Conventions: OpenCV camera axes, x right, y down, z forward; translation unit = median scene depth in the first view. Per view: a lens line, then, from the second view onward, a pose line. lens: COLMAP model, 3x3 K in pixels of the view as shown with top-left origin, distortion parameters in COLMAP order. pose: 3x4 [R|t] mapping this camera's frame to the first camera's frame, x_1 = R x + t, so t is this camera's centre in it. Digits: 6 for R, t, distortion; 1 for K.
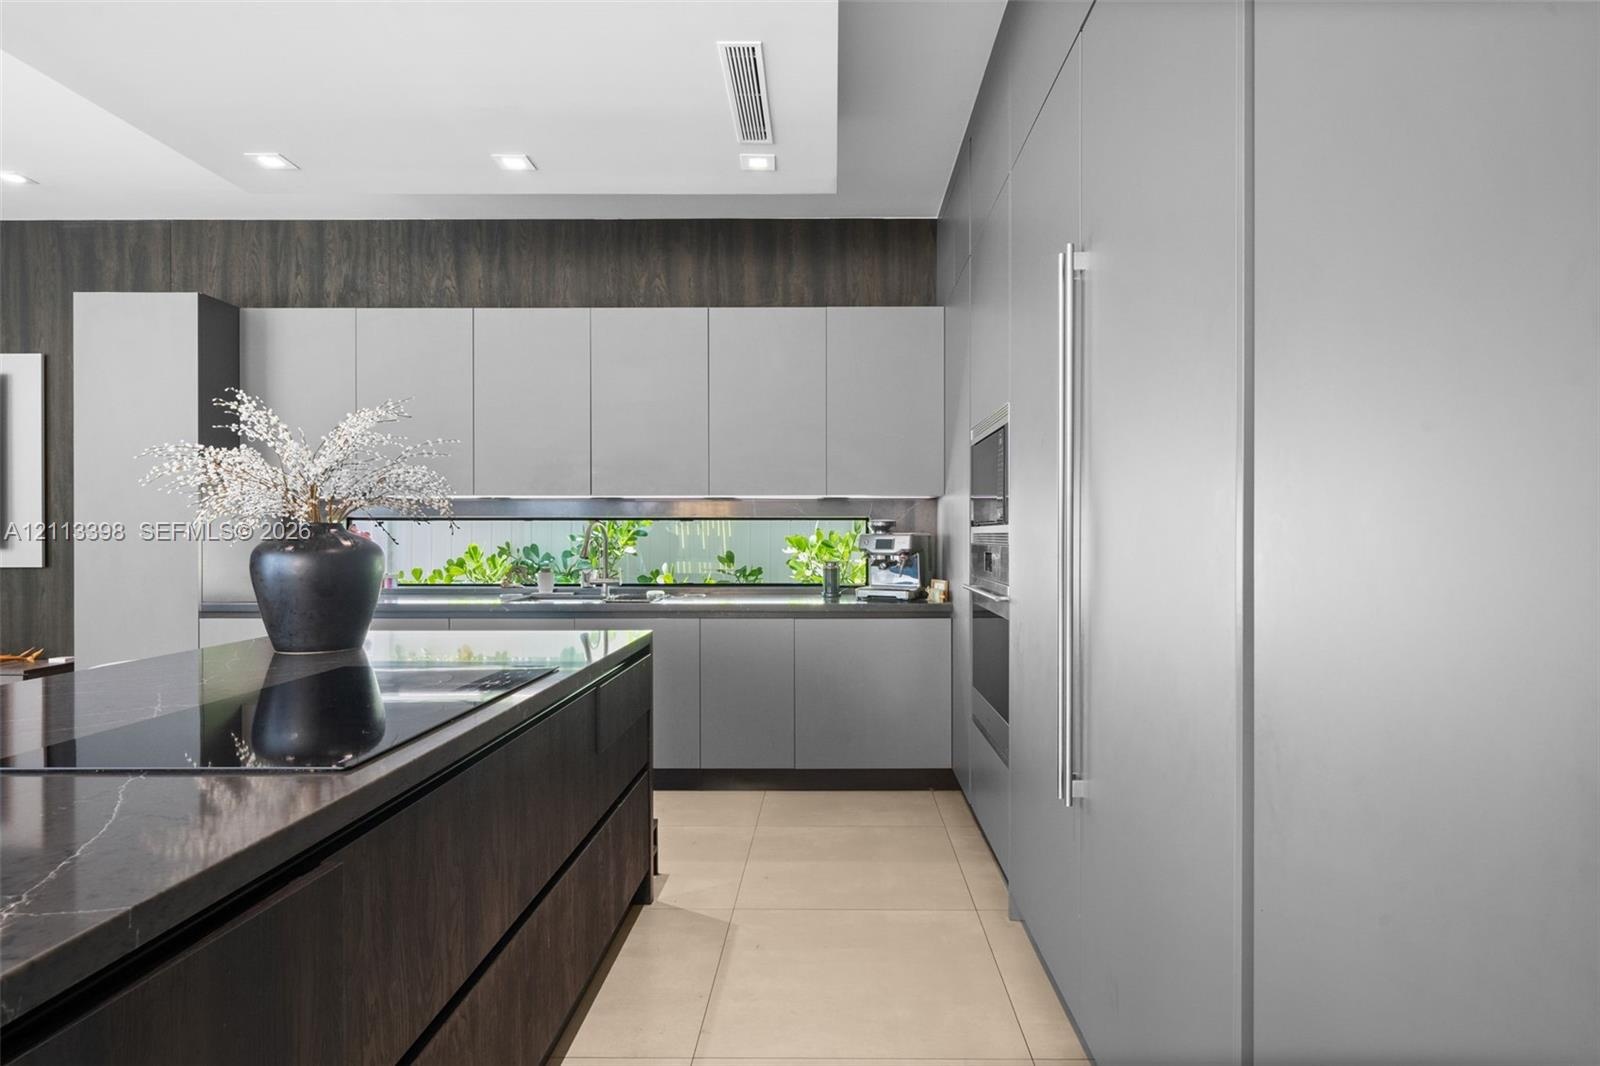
lens RADIAL K [[884.5, 0, 800.0], [0, 884.5, 533.0], [0, 0, 1]] dist [-0.000634, -0.000352]
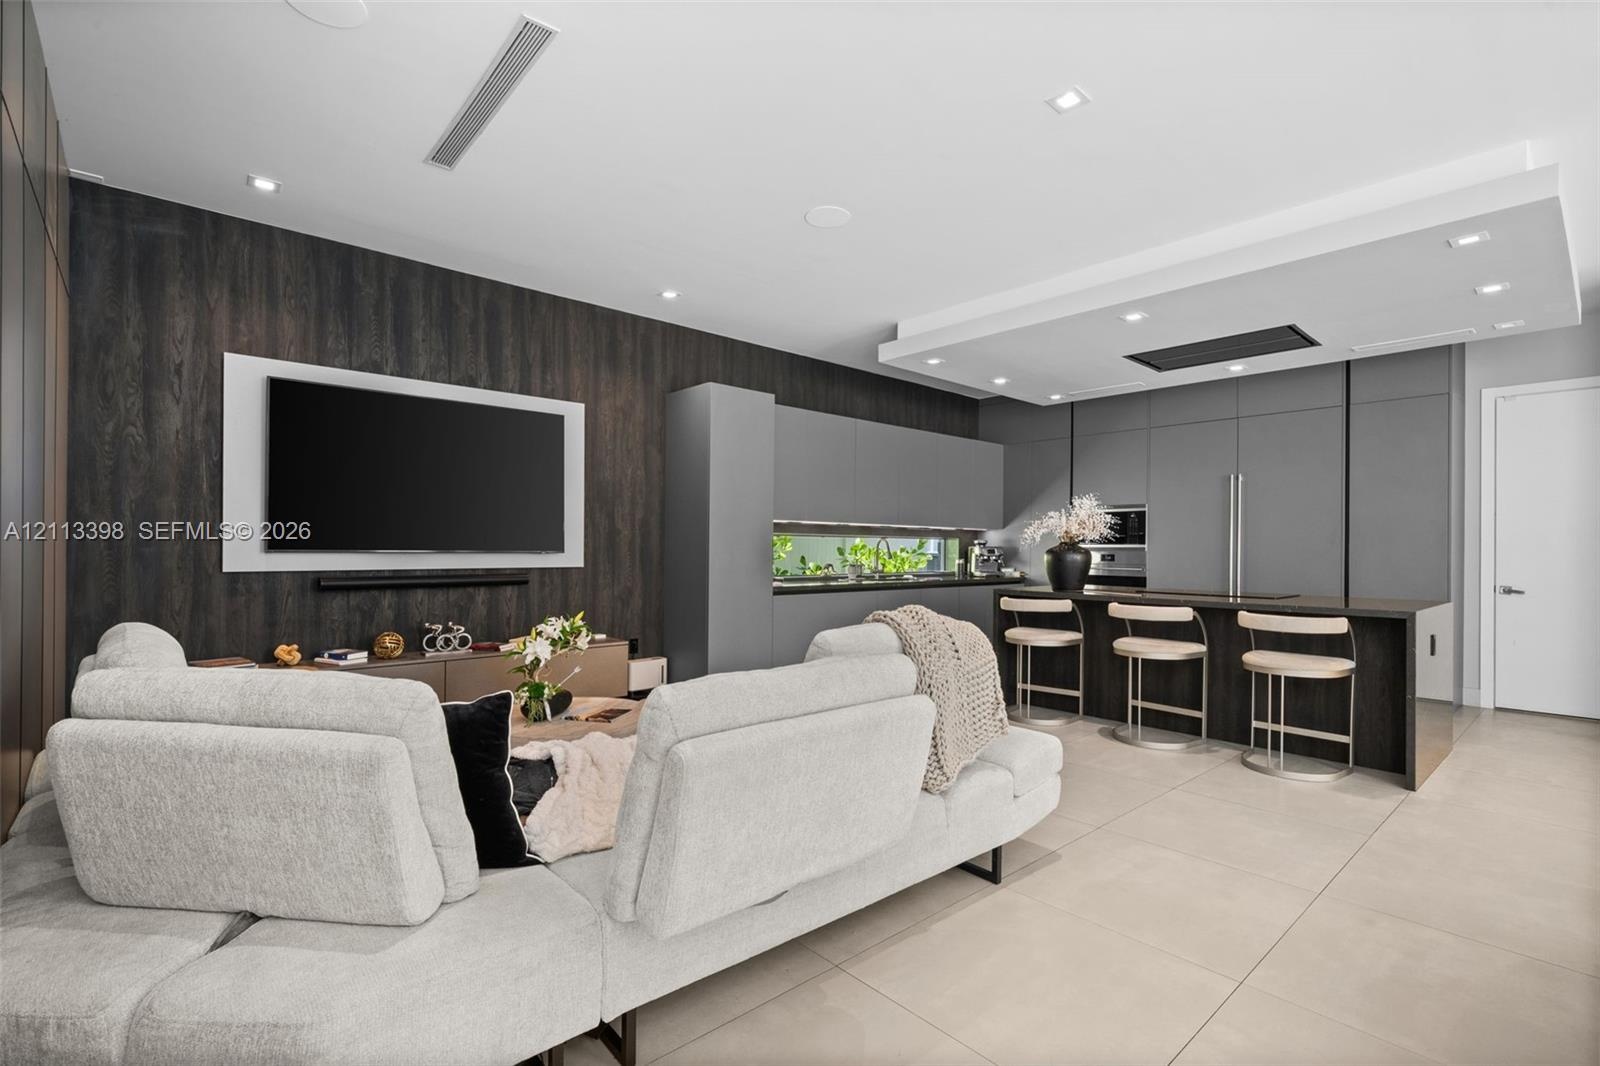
lens RADIAL K [[703.5, 0, 802.1], [0, 703.5, 553.0], [0, 0, 1]] dist [0.000374, 0.000571]
pose [[0.747669, -0.002107, 0.664068, -1.272615], [-0.008304, 0.999887, 0.012522, 0.001746], [-0.664020, -0.014877, 0.747567, 0.001967]]
